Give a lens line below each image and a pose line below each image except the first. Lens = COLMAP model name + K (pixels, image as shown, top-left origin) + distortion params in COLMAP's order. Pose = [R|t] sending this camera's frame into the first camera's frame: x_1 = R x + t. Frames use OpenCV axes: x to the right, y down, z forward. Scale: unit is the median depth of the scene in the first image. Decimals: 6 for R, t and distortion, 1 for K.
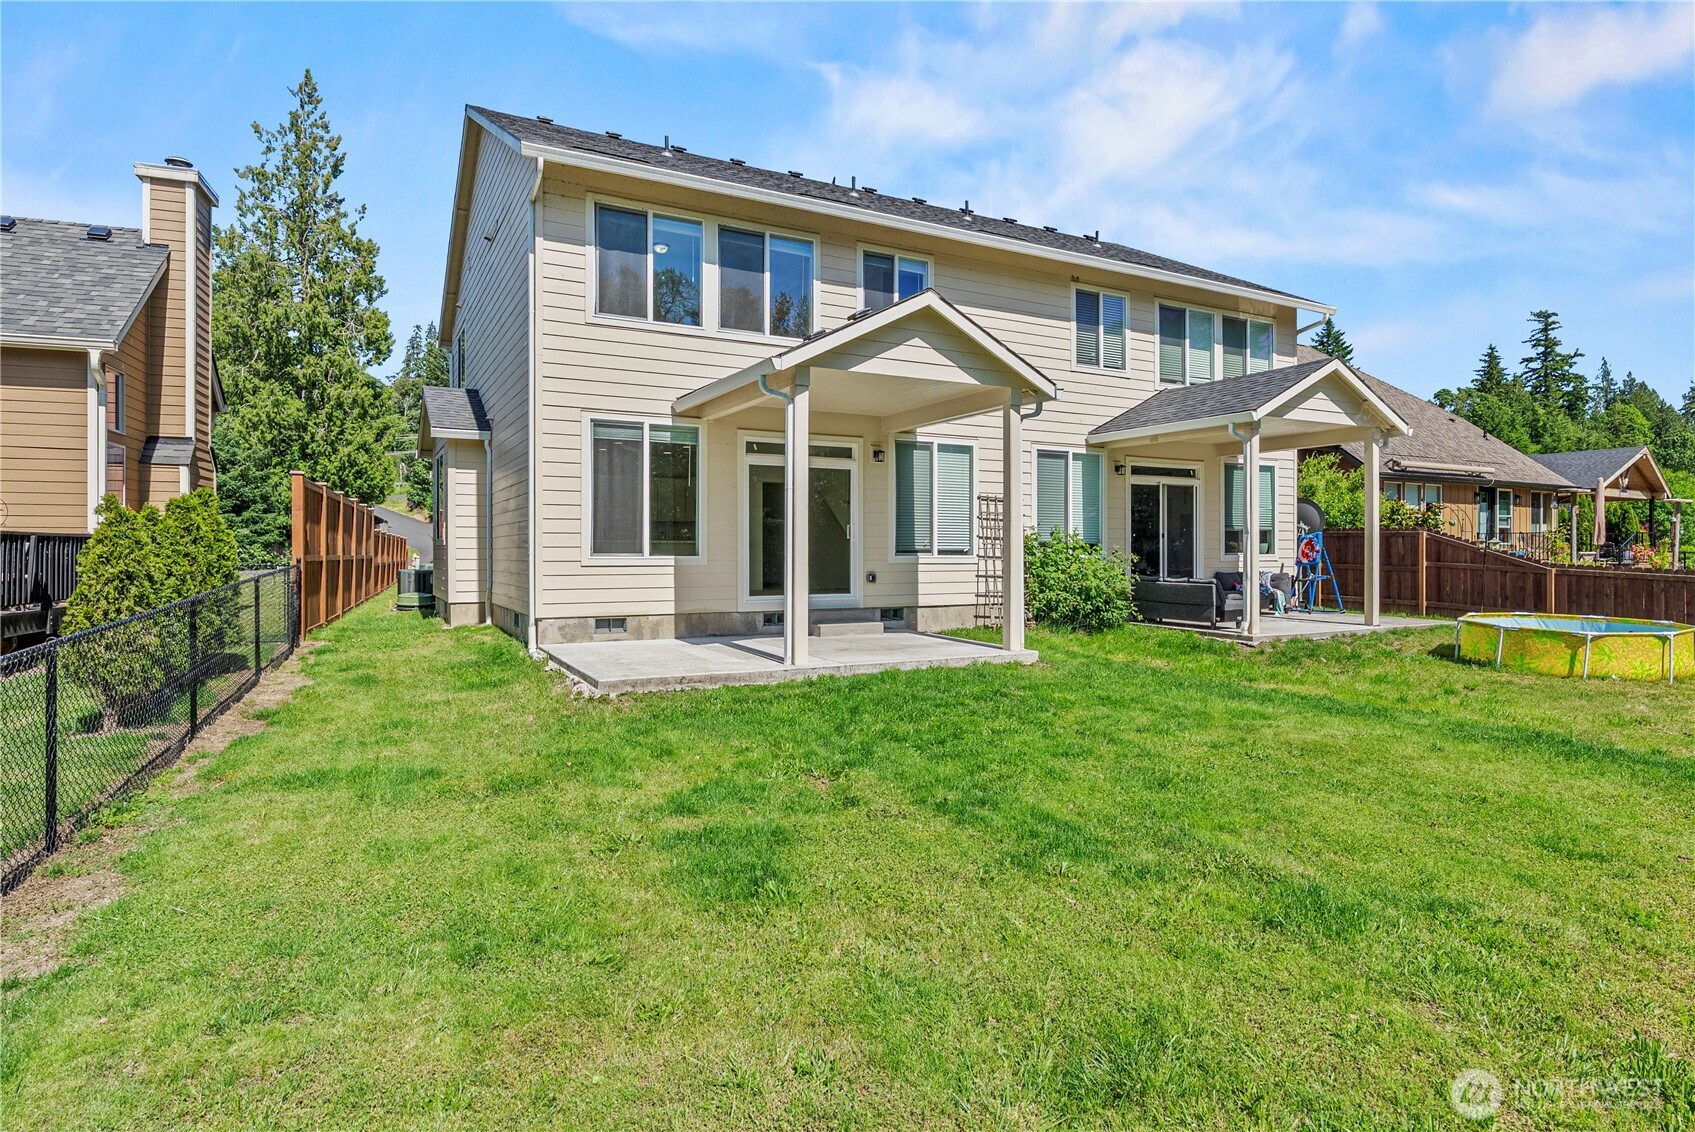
lens RADIAL K [[856.7, 0, 846.4], [0, 856.7, 560.0], [0, 0, 1]] dist [0.003355, 0.000045]
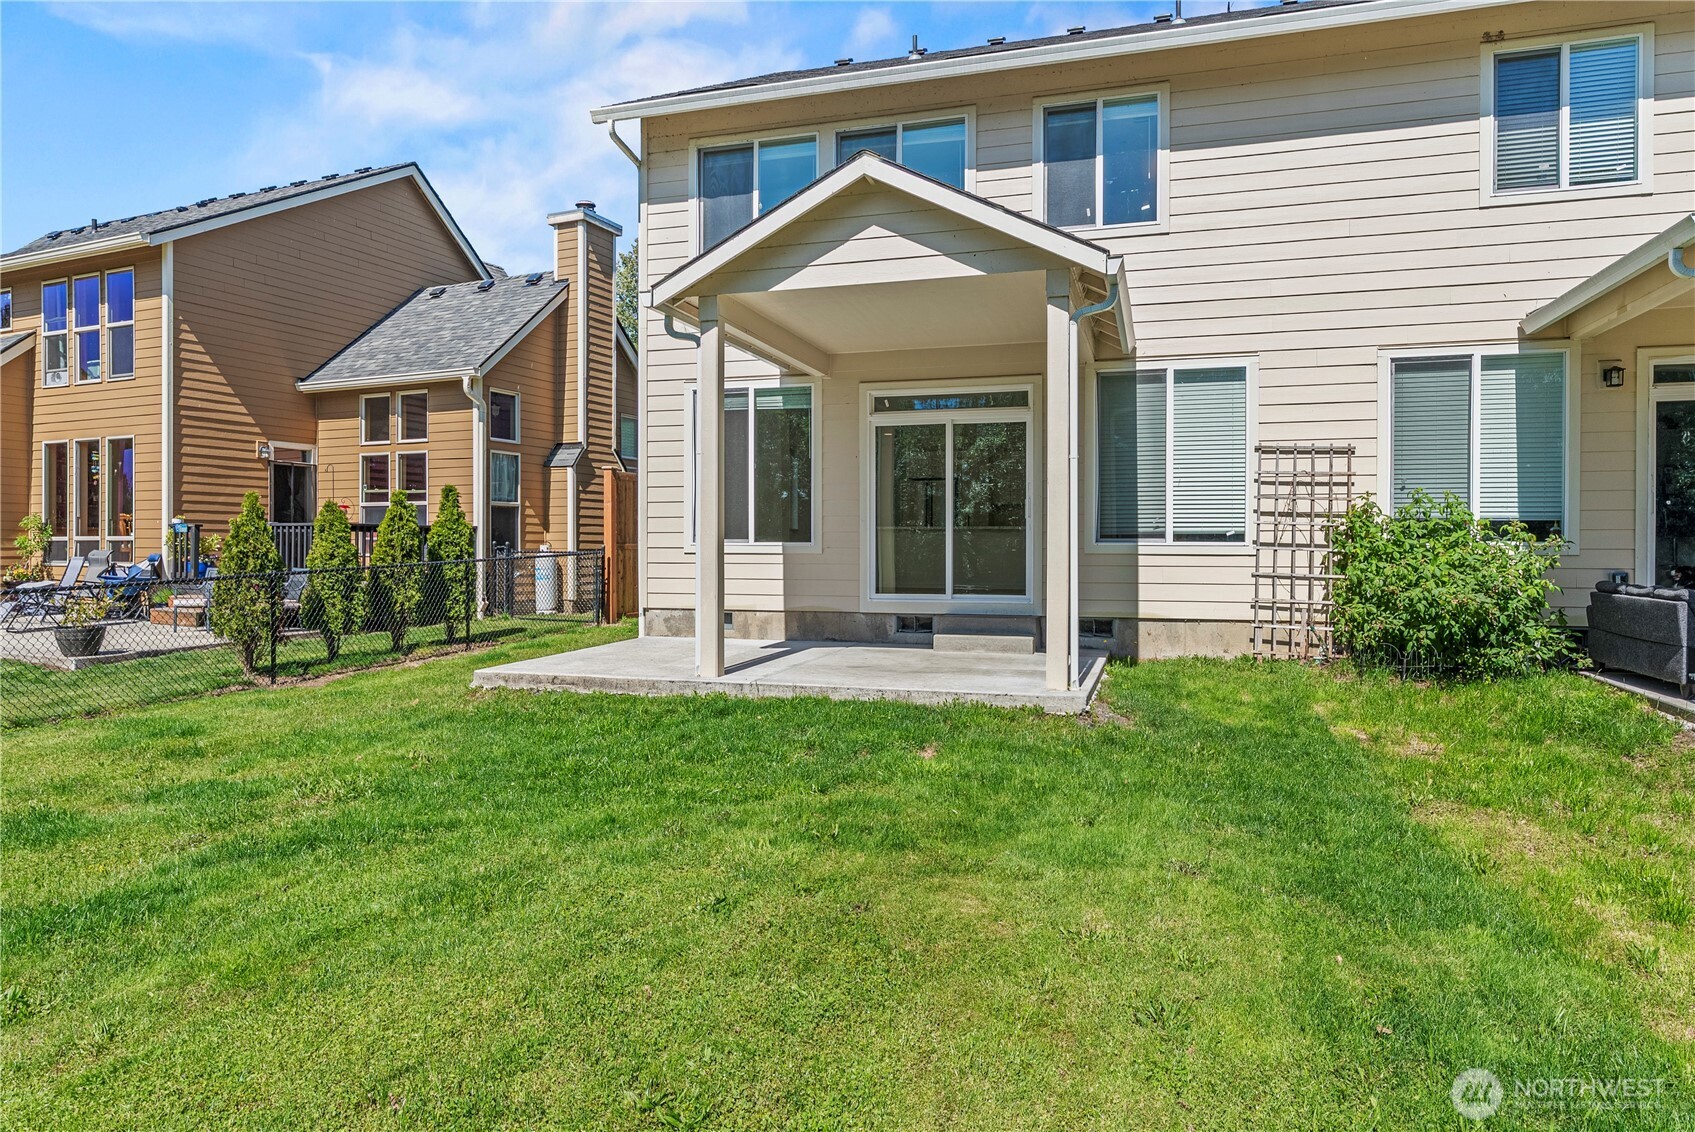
lens RADIAL K [[1055.6, 0, 844.9], [0, 1055.6, 558.0], [0, 0, 1]] dist [-0.000056, 0.002029]
pose [[0.723961, 0.011764, -0.689741, 0.484403], [-0.004197, 0.999911, 0.012650, -0.002246], [0.689828, -0.006263, 0.723946, 0.248641]]
